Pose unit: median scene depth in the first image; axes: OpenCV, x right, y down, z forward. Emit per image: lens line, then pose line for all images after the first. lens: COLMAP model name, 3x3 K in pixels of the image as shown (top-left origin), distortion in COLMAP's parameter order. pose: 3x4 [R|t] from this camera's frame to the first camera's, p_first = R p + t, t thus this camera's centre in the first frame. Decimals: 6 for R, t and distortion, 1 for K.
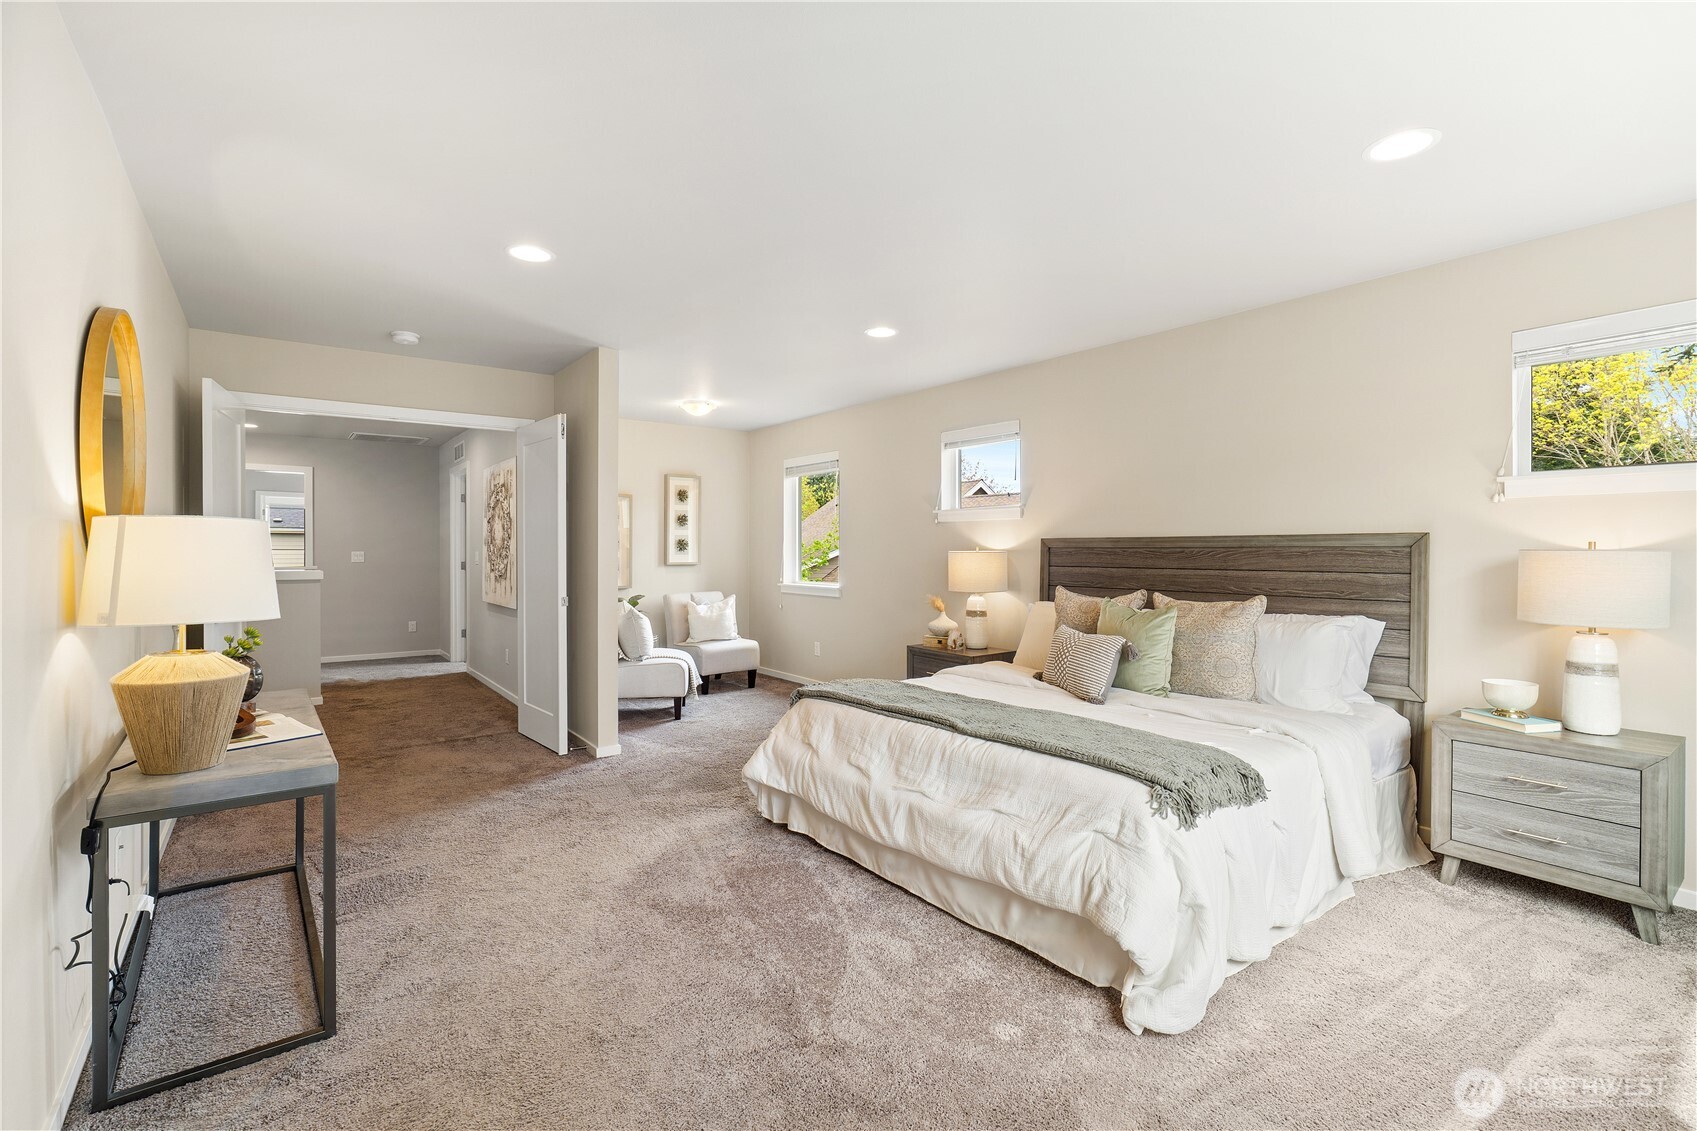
lens RADIAL K [[764.6, 0, 847.4], [0, 764.6, 556.0], [0, 0, 1]] dist [-0.016611, 0.004079]
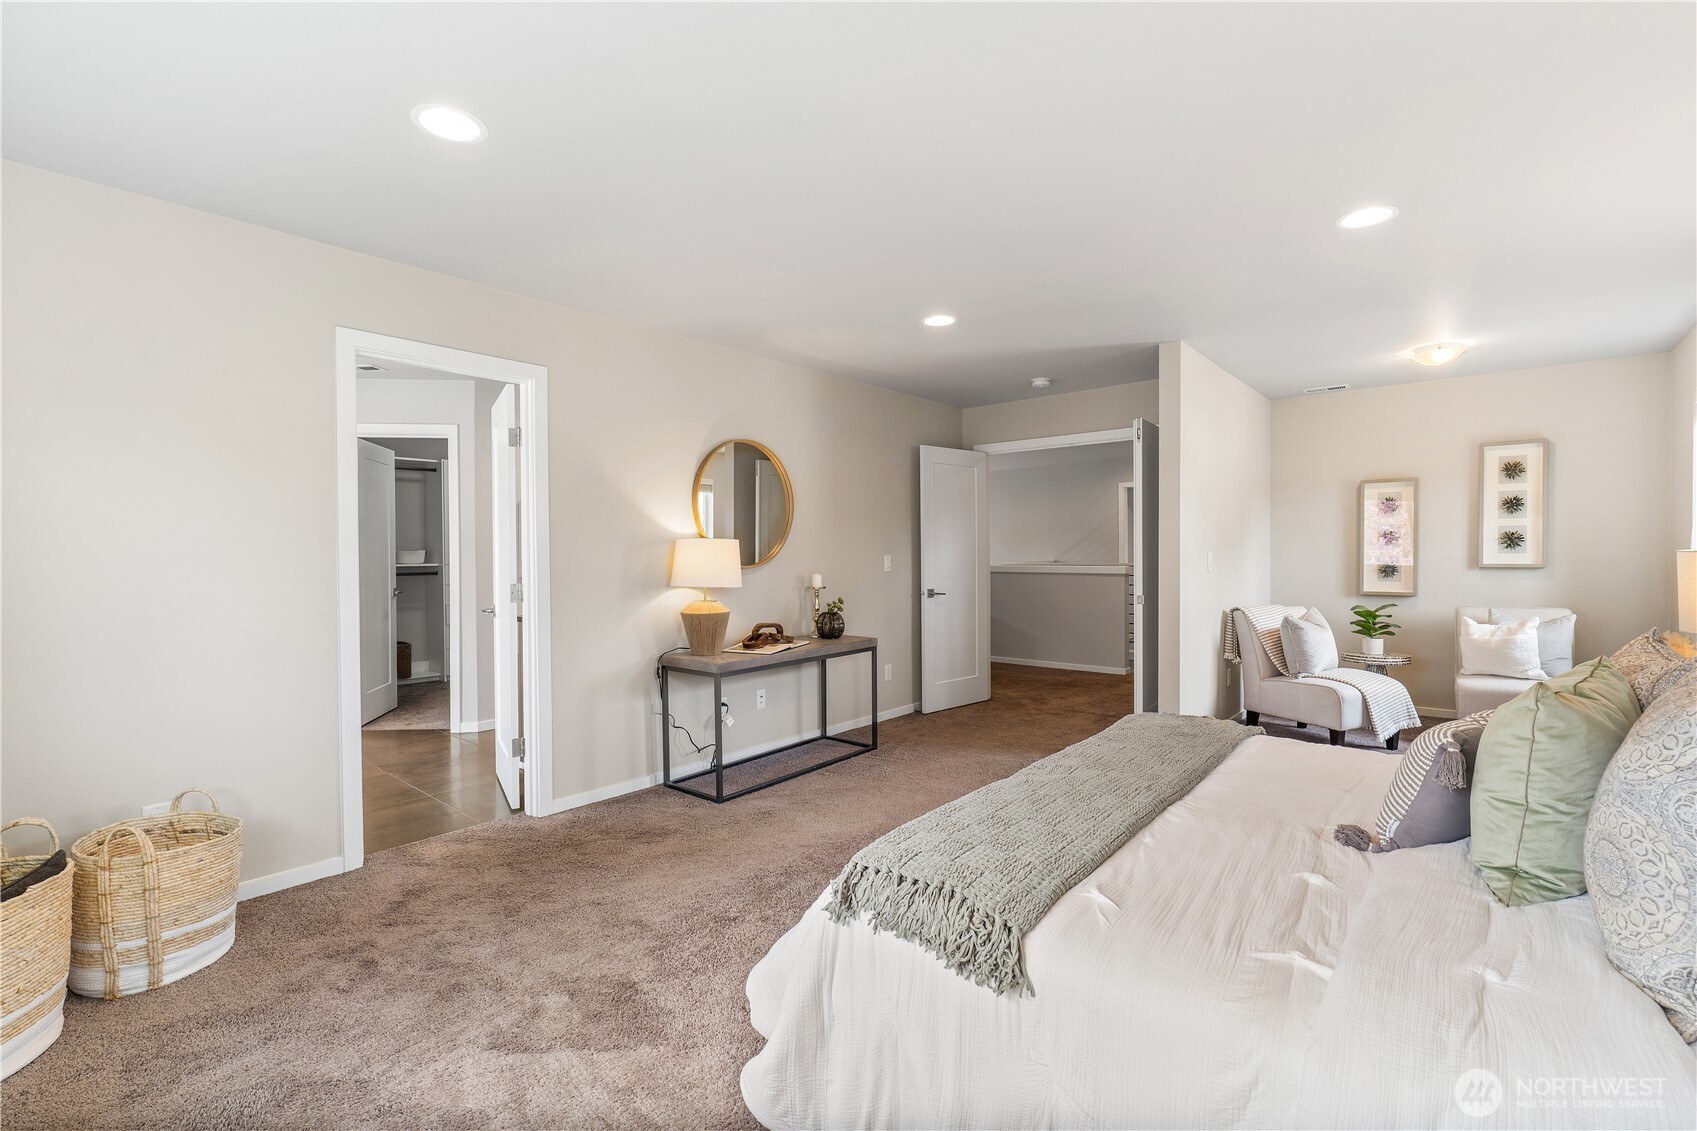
lens RADIAL K [[764.6, 0, 843.5], [0, 764.6, 558.2], [0, 0, 1]] dist [-0.016611, 0.004079]
pose [[0.196419, 0.006210, -0.980500, 0.396128], [0.000768, 0.999979, 0.006488, -0.002499], [0.980520, -0.002028, 0.196410, 0.283716]]
